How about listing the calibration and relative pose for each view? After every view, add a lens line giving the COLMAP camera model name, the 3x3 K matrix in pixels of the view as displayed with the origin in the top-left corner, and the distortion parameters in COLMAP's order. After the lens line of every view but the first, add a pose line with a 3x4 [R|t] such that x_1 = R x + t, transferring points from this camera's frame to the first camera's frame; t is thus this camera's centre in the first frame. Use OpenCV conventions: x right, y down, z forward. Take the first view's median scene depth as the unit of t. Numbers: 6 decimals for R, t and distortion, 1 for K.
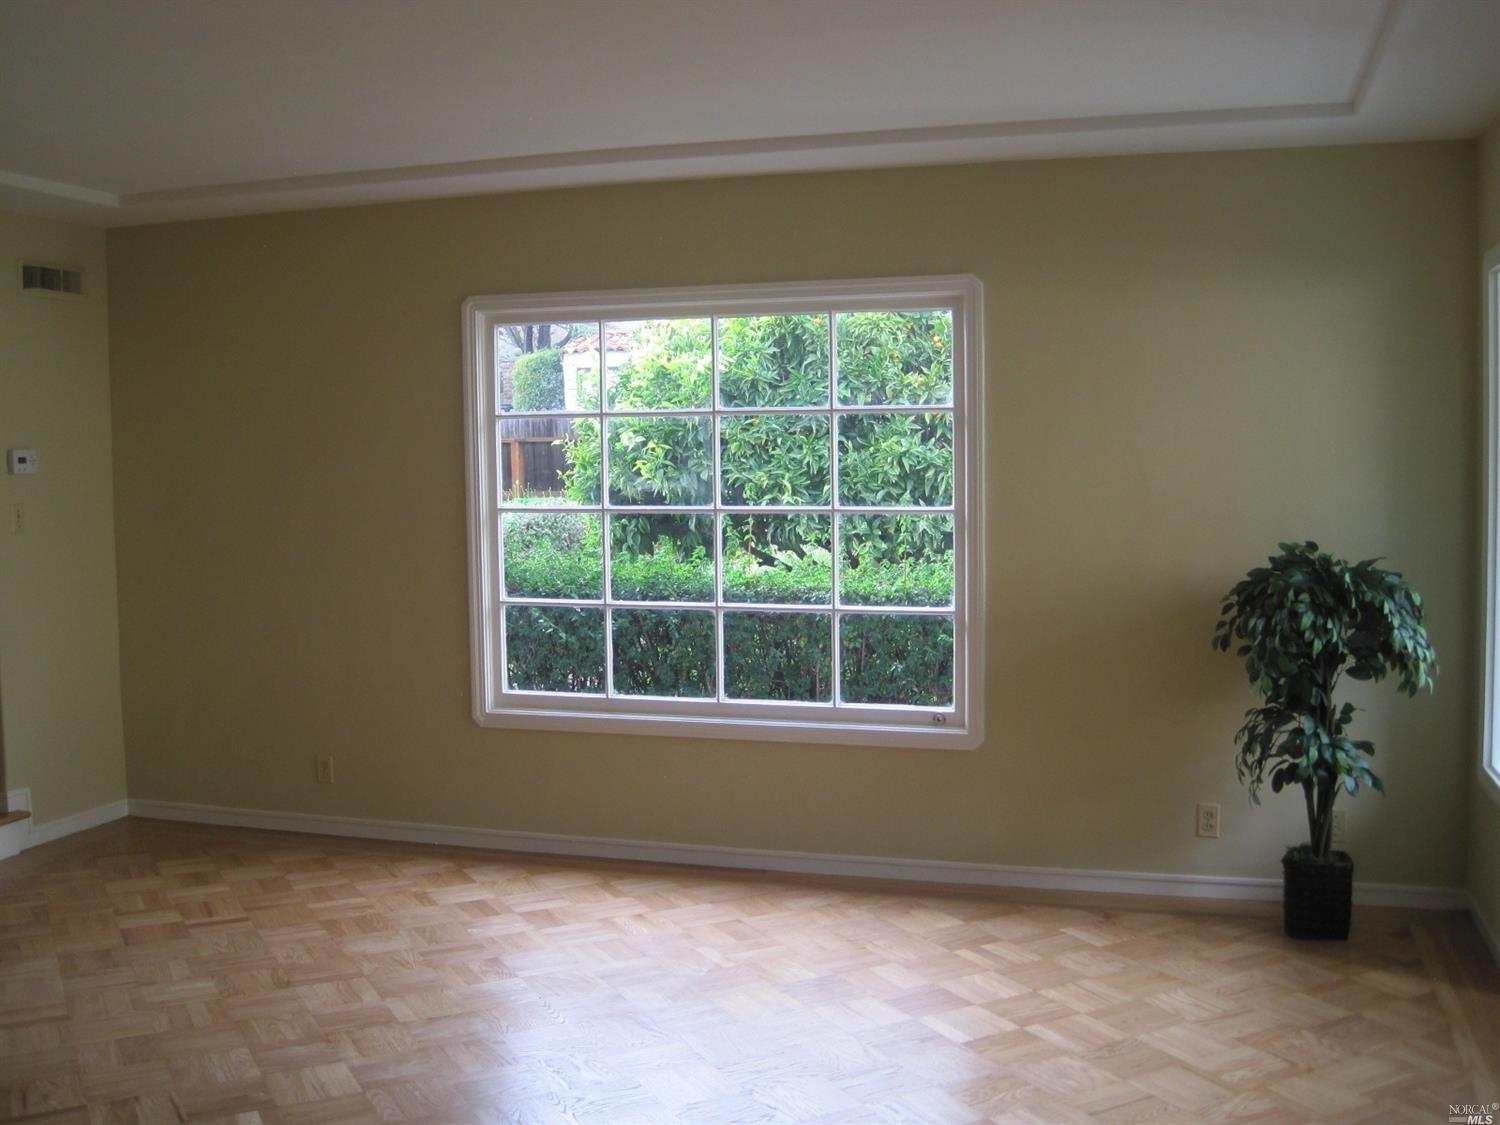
lens RADIAL K [[1562.8, 0, 750.0], [0, 1562.8, 562.5], [0, 0, 1]] dist [-0.167352, 0.143471]
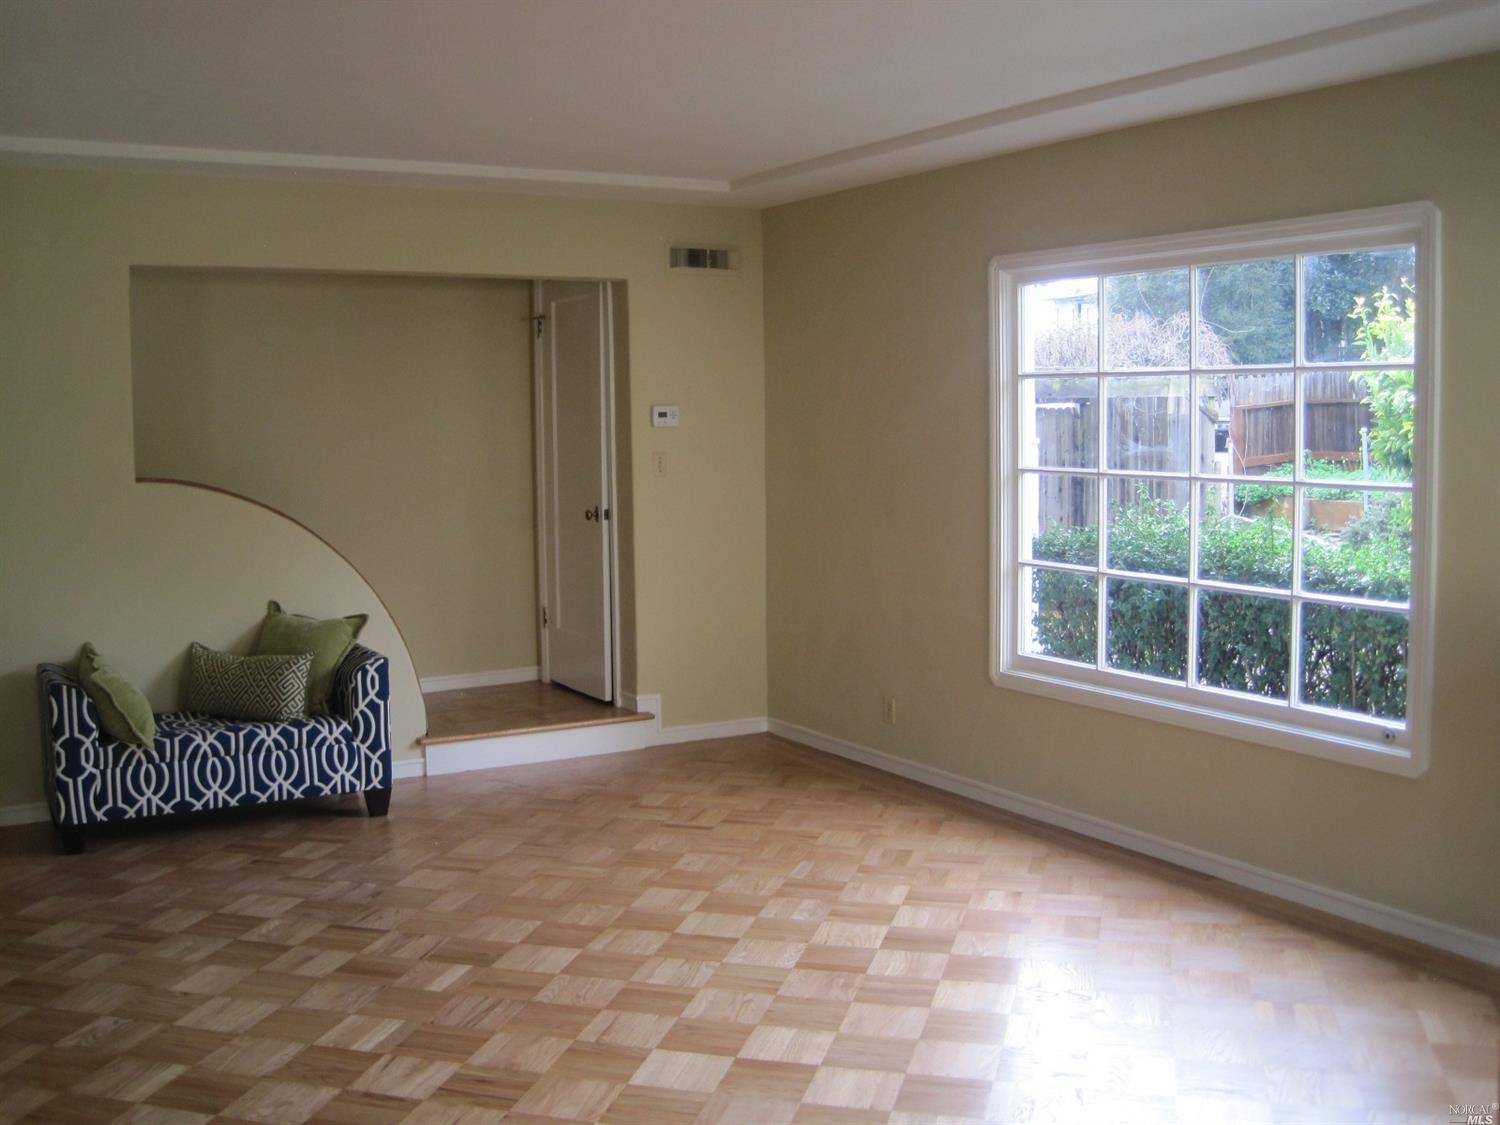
lens RADIAL K [[1562.8, 0, 750.0], [0, 1562.8, 562.5], [0, 0, 1]] dist [-0.167352, 0.143471]
pose [[0.740115, 0.066939, -0.669141, 0.396700], [-0.047291, 0.997751, 0.047504, -0.014637], [0.670816, -0.003514, 0.741616, 0.156717]]
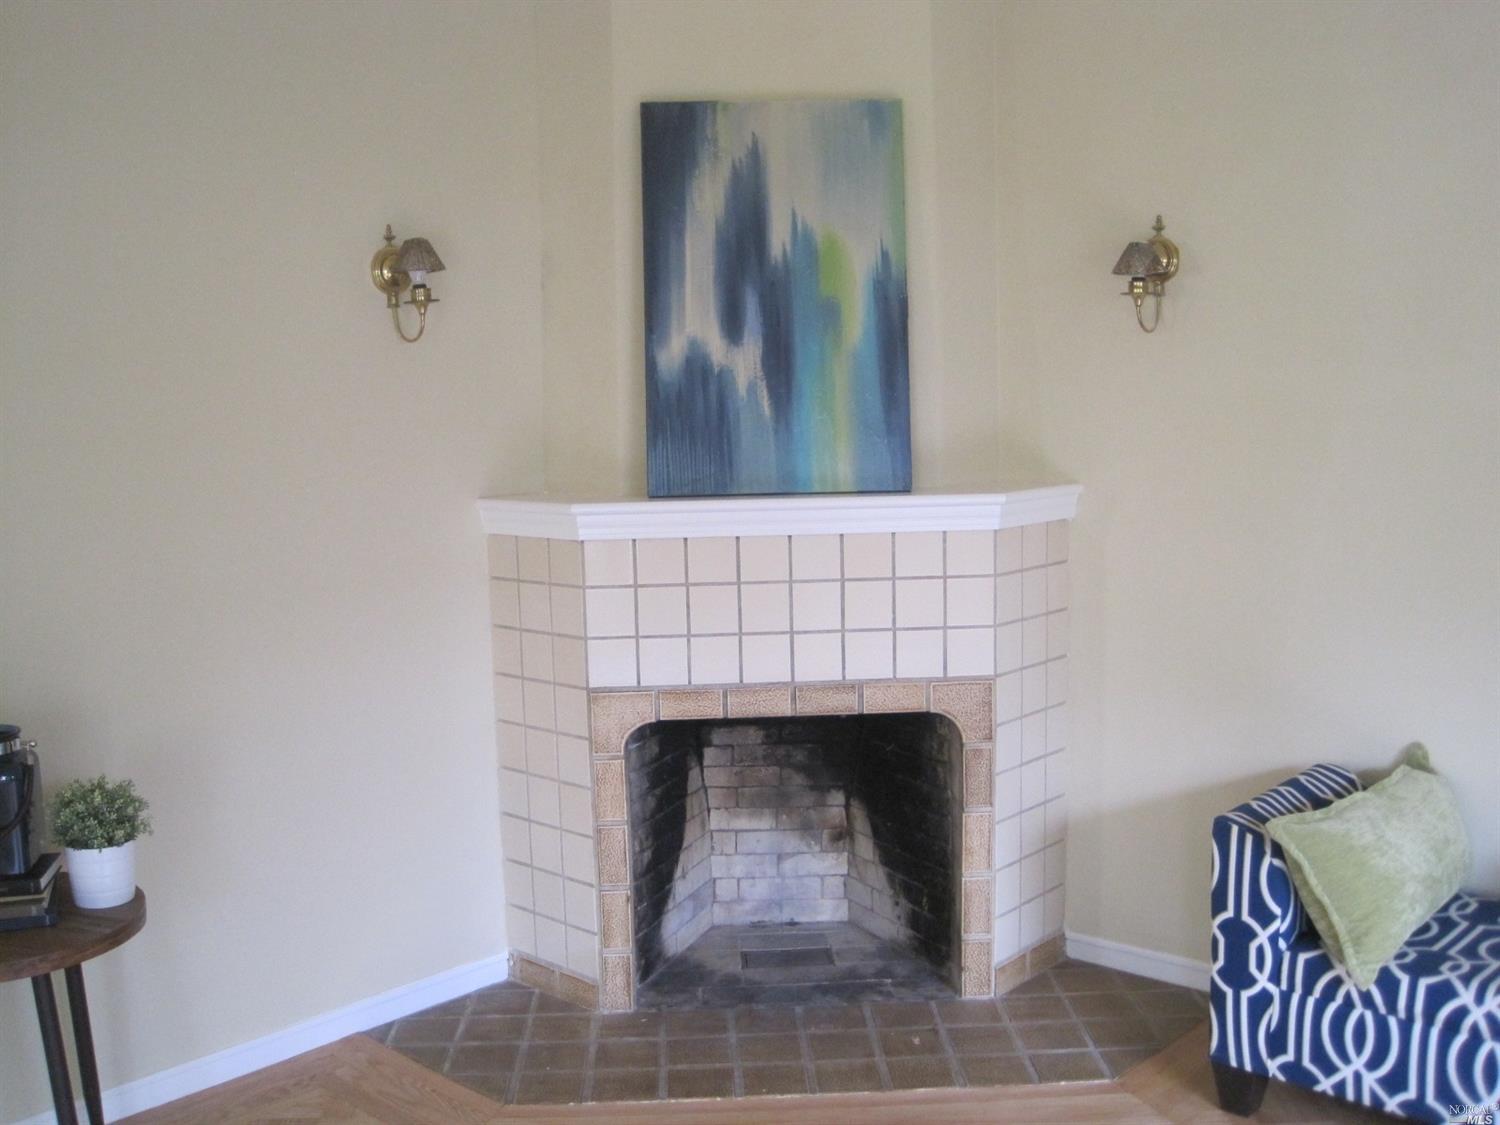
lens RADIAL K [[1562.8, 0, 750.0], [0, 1562.8, 562.5], [0, 0, 1]] dist [-0.167352, 0.143471]
pose [[-0.427419, 0.128145, -0.894926, -0.012109], [-0.039272, 0.986337, 0.159990, -0.039845], [0.903200, 0.103528, -0.416547, 0.626753]]
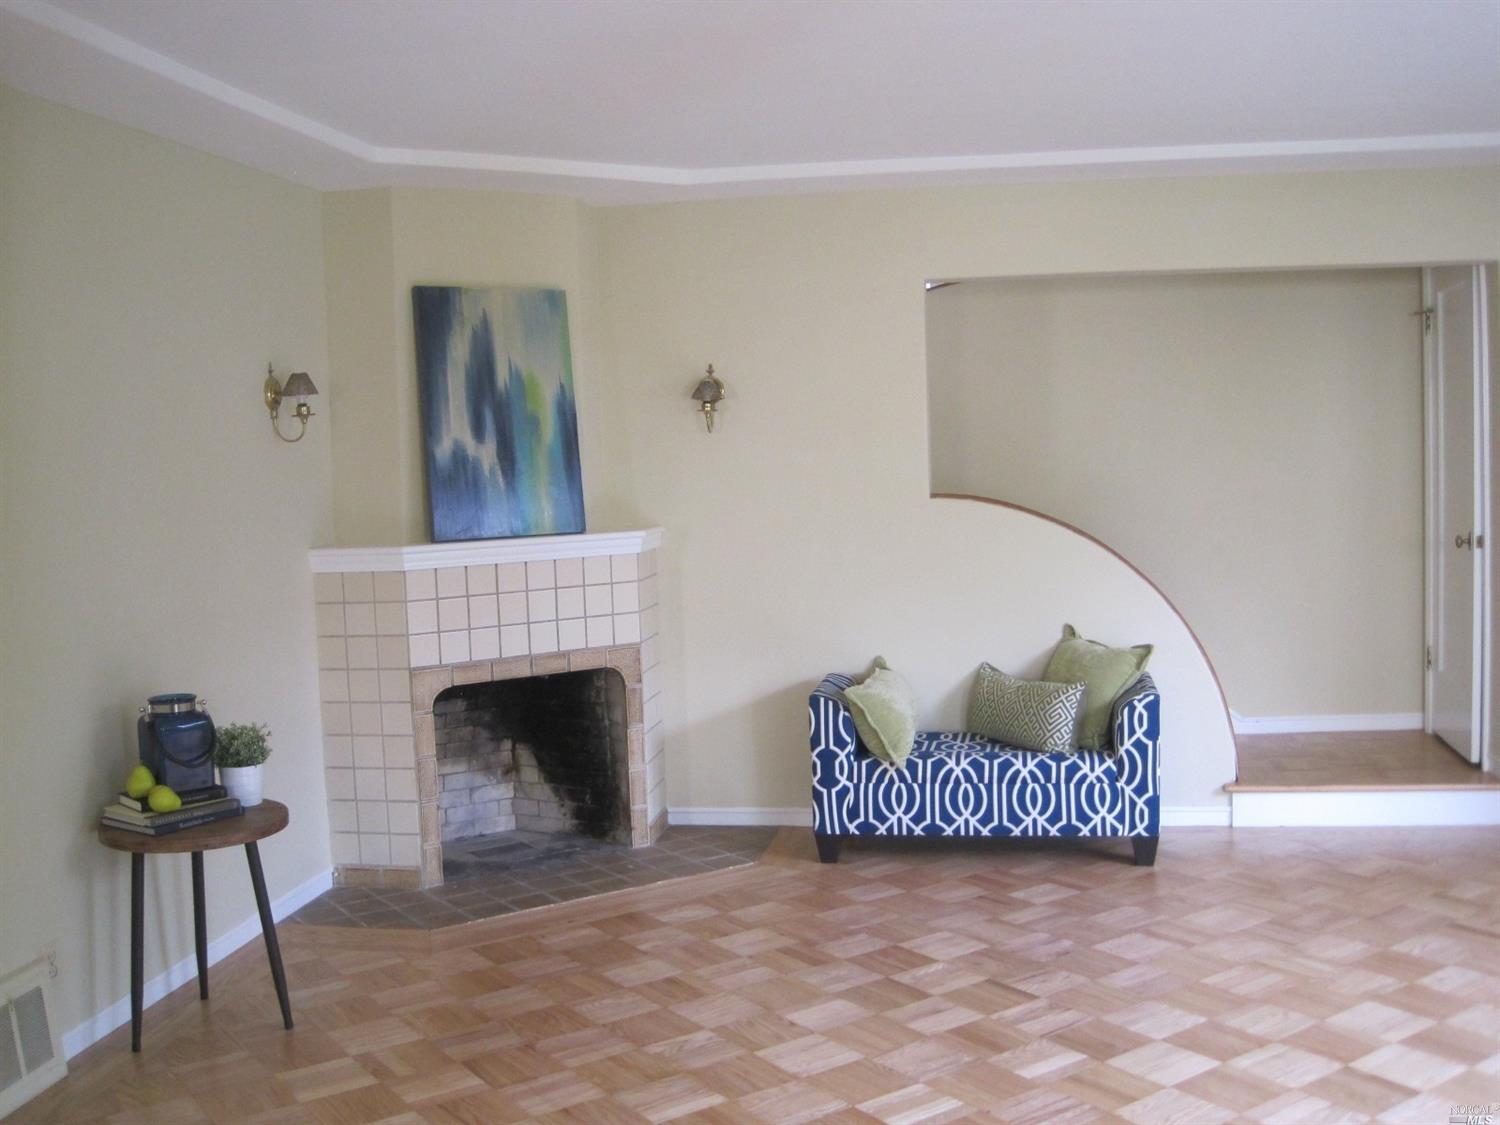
lens RADIAL K [[1562.8, 0, 750.0], [0, 1562.8, 562.5], [0, 0, 1]] dist [-0.167352, 0.143471]
pose [[0.127136, 0.079328, -0.988708, 0.420920], [-0.040827, 0.996370, 0.074693, -0.030710], [0.991045, 0.030870, 0.129914, 0.392135]]
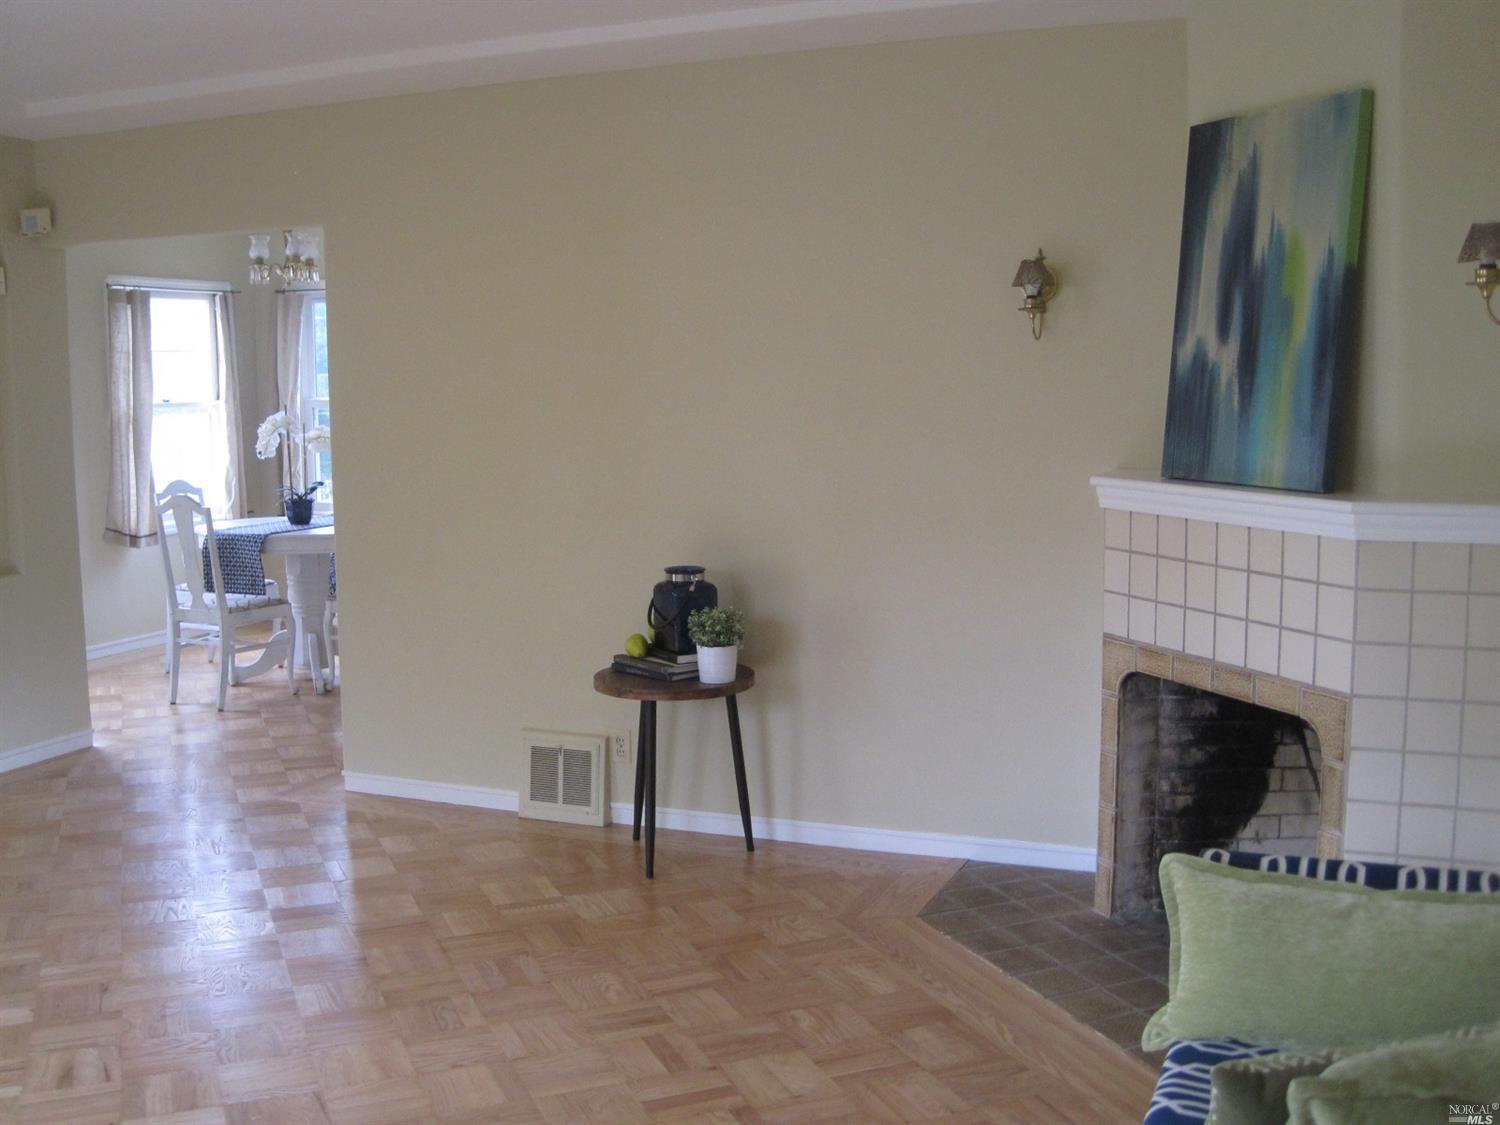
lens RADIAL K [[1527.5, 0, 747.8], [0, 1527.5, 555.5], [0, 0, 1]] dist [-0.190614, 0.146179]
pose [[-0.995577, 0.010754, 0.093332, -0.440231], [0.028030, 0.982182, 0.185831, -0.061902], [-0.089671, 0.187625, -0.978139, 1.026728]]
